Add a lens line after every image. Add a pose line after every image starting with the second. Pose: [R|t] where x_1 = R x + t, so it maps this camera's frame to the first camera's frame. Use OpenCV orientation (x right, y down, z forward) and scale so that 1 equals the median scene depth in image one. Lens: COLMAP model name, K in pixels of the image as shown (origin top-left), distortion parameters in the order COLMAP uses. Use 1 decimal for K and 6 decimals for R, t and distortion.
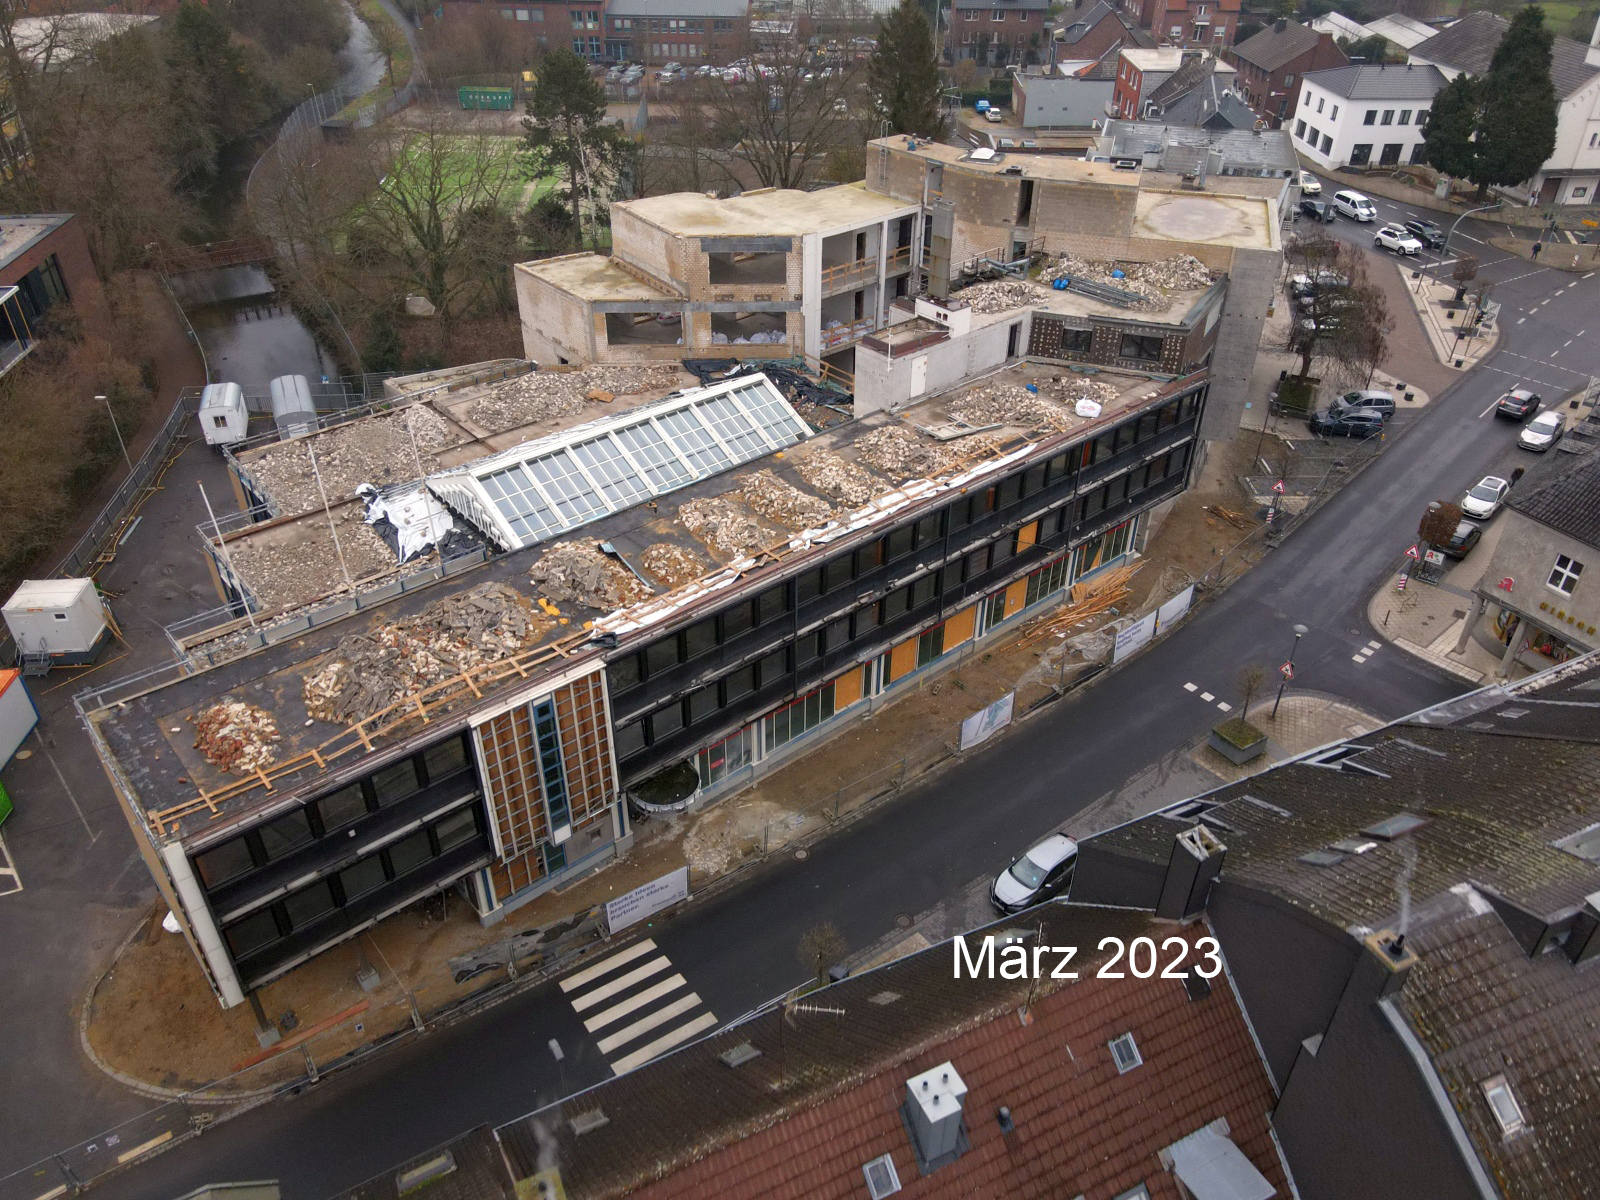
lens RADIAL K [[1170.8, 0, 797.8], [0, 1170.8, 607.5], [0, 0, 1]] dist [0.016646, -0.004317]
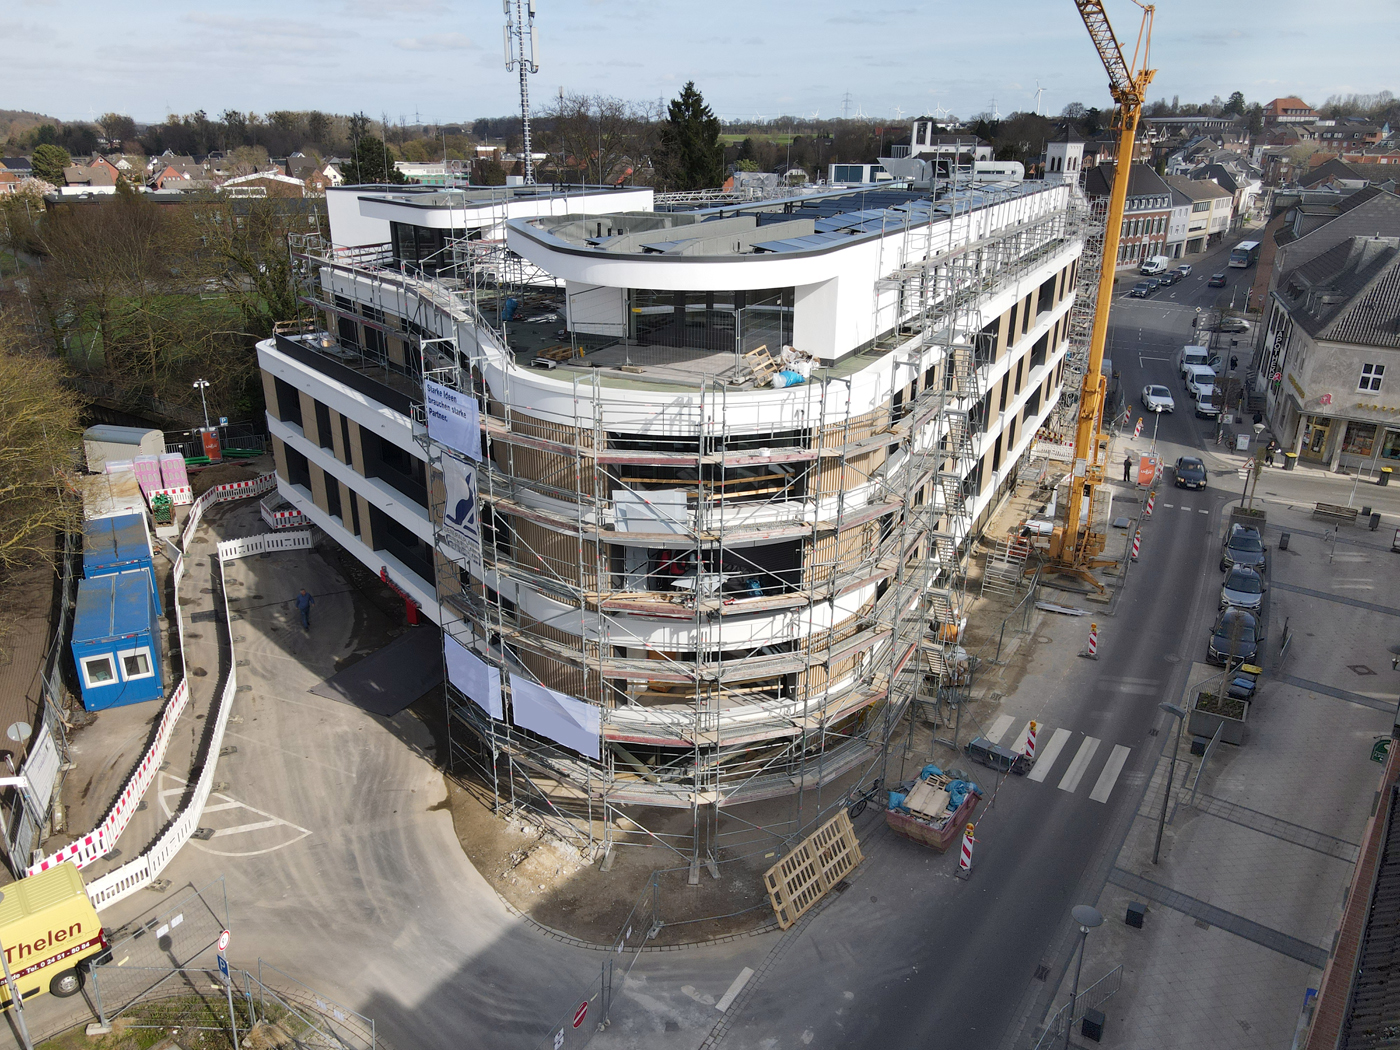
lens RADIAL K [[1024.5, 0, 698.1], [0, 1024.5, 531.6], [0, 0, 1]] dist [0.016646, -0.004317]
pose [[0.918121, -0.140134, 0.370696, -0.439453], [0.221688, 0.956960, -0.187305, 0.157631], [-0.328493, 0.254147, 0.909671, 0.163944]]
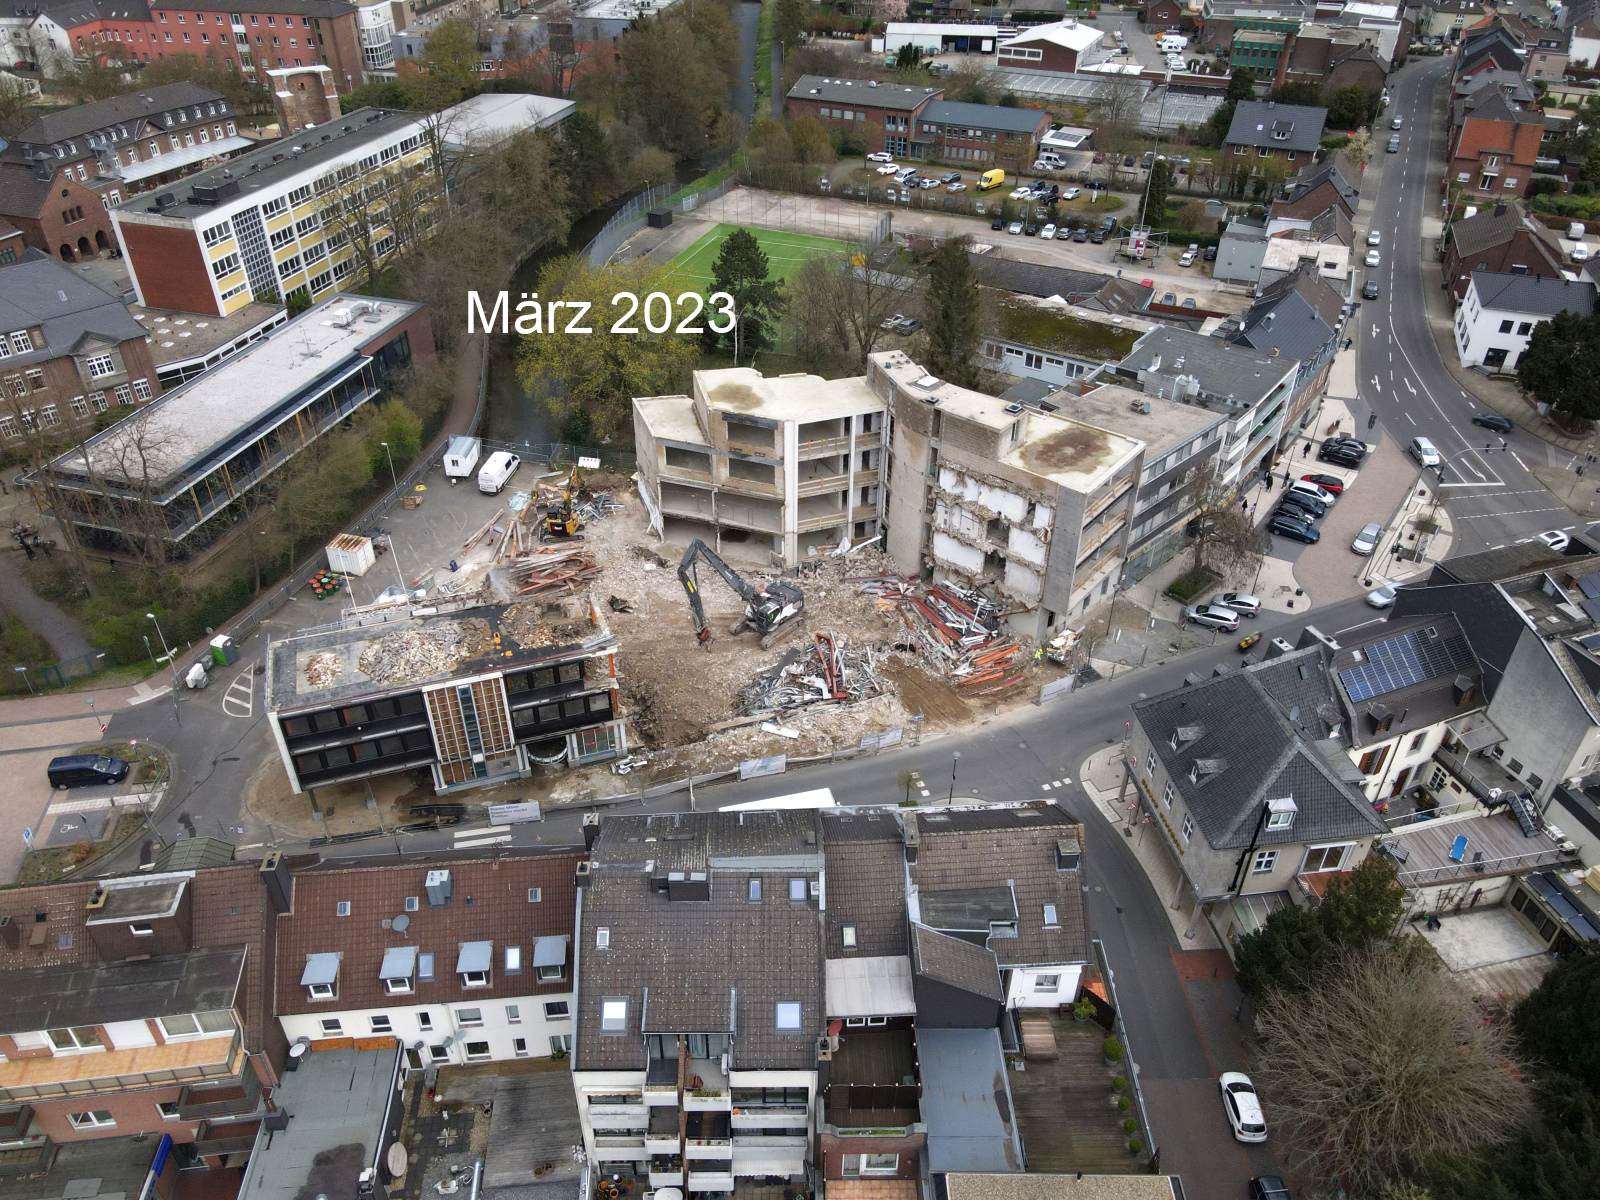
lens RADIAL K [[1170.8, 0, 797.8], [0, 1170.8, 607.5], [0, 0, 1]] dist [0.016646, -0.004317]
pose [[0.929866, 0.214966, -0.298563, 0.508516], [-0.211224, 0.976394, 0.045153, -0.151792], [0.301221, 0.021077, 0.953321, -0.413770]]
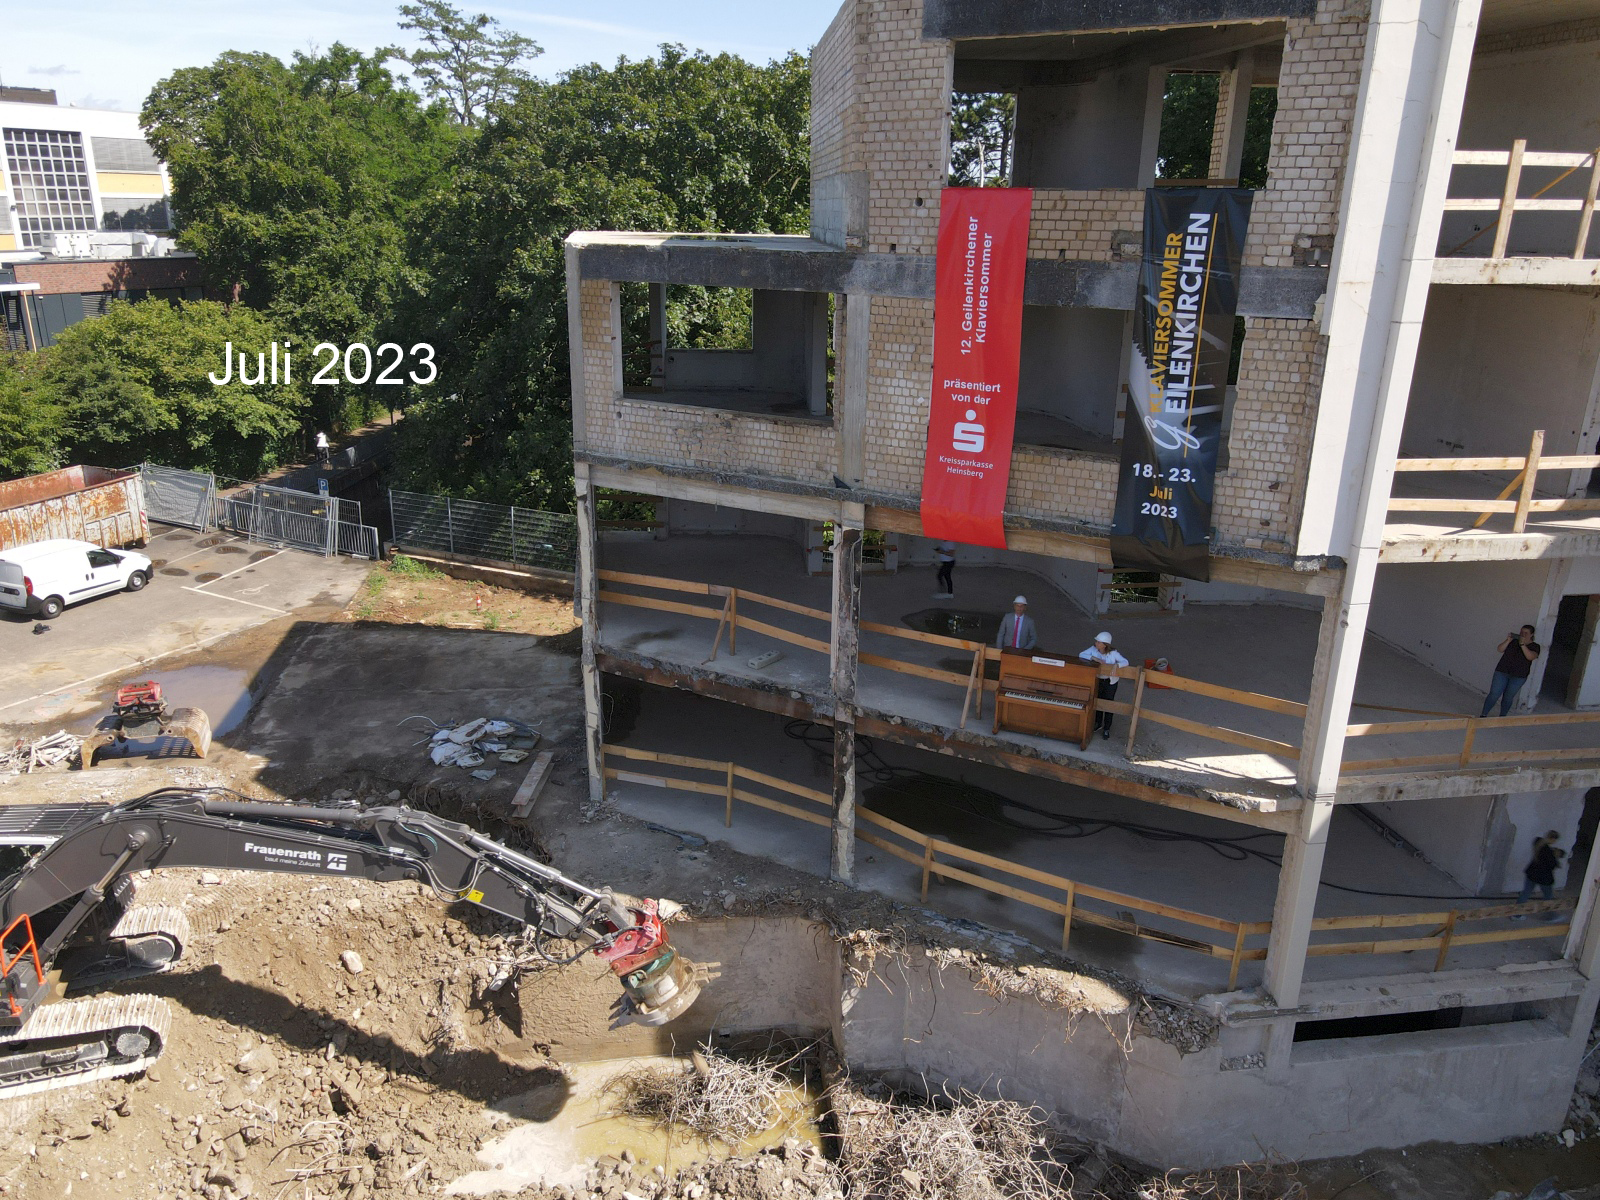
lens RADIAL K [[1173.4, 0, 797.3], [0, 1173.4, 606.9], [0, 0, 1]] dist [0.006636, 0.013947]
pose [[0.843217, 0.185076, -0.504710, 0.042578], [-0.318681, 0.928202, -0.192049, -0.132882], [0.432929, 0.322780, 0.841656, 0.802600]]
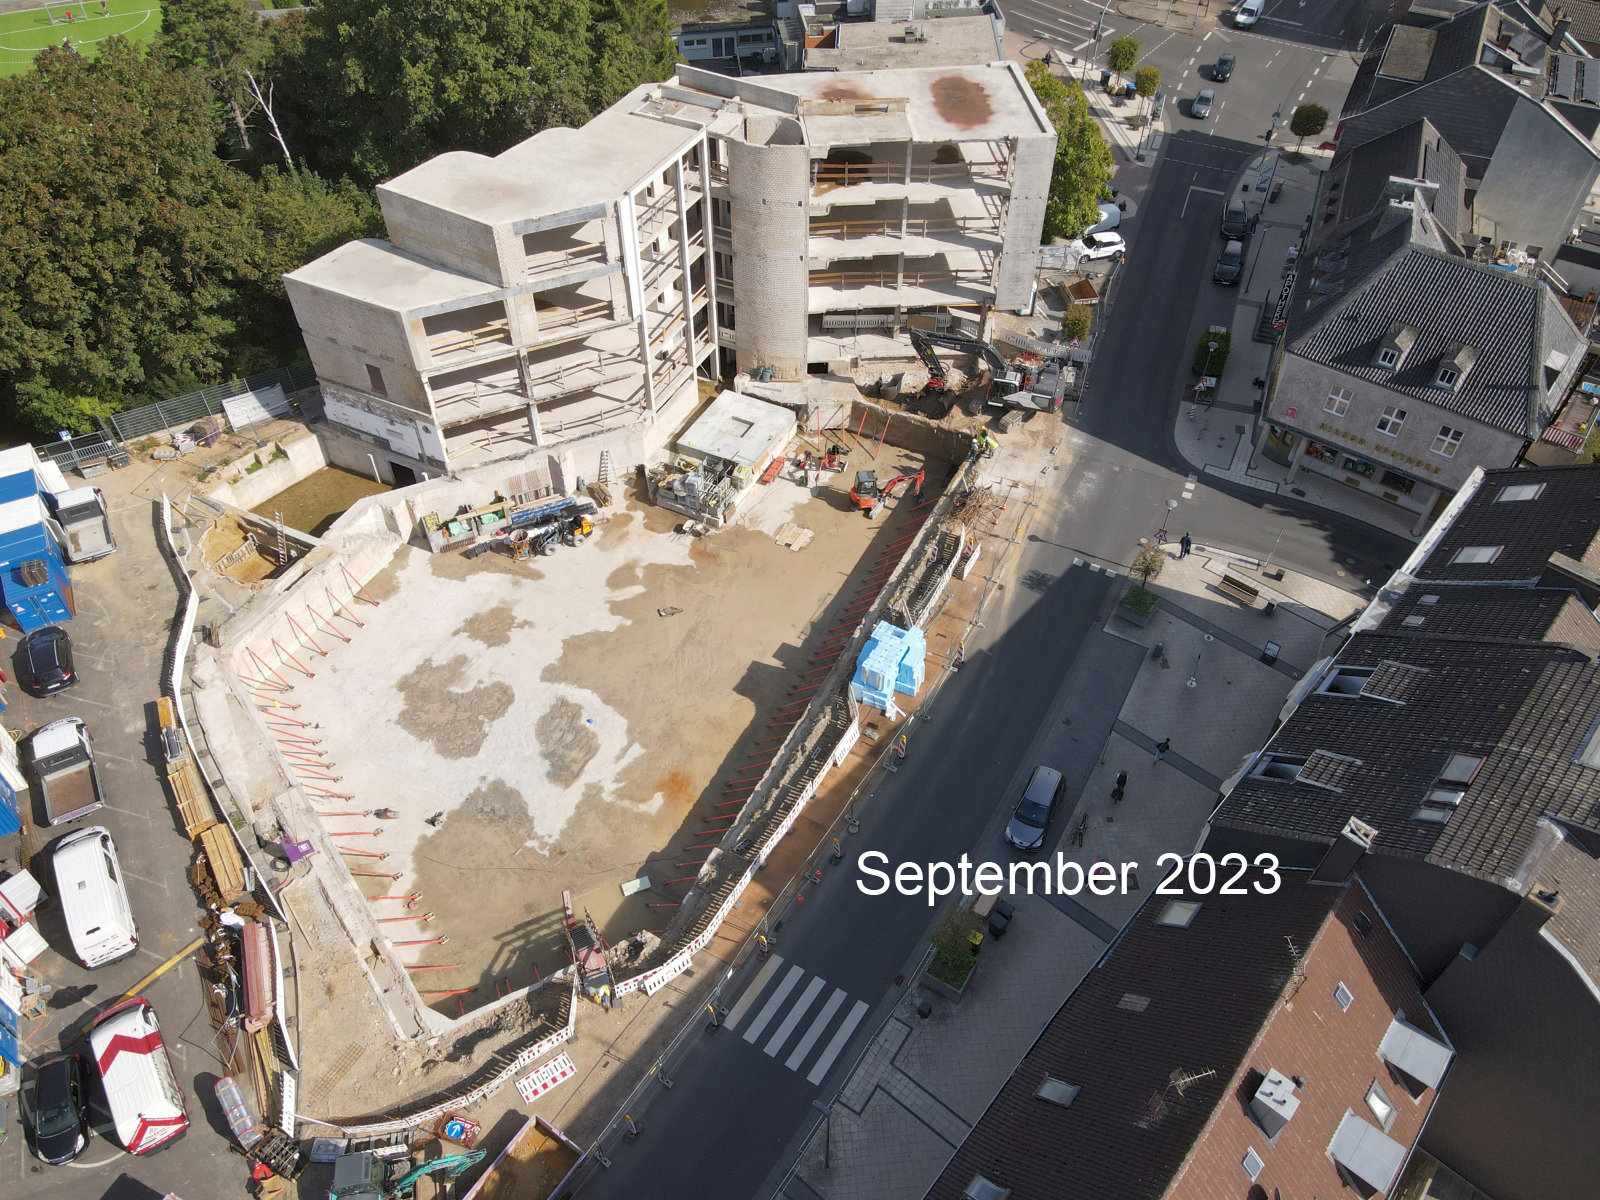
lens RADIAL K [[1173.4, 0, 797.3], [0, 1173.4, 606.9], [0, 0, 1]] dist [0.006636, 0.013947]
pose [[0.922098, -0.282067, 0.264903, -0.204013], [0.220438, 0.945544, 0.239488, -0.194176], [-0.318028, -0.162436, 0.934062, -0.000961]]
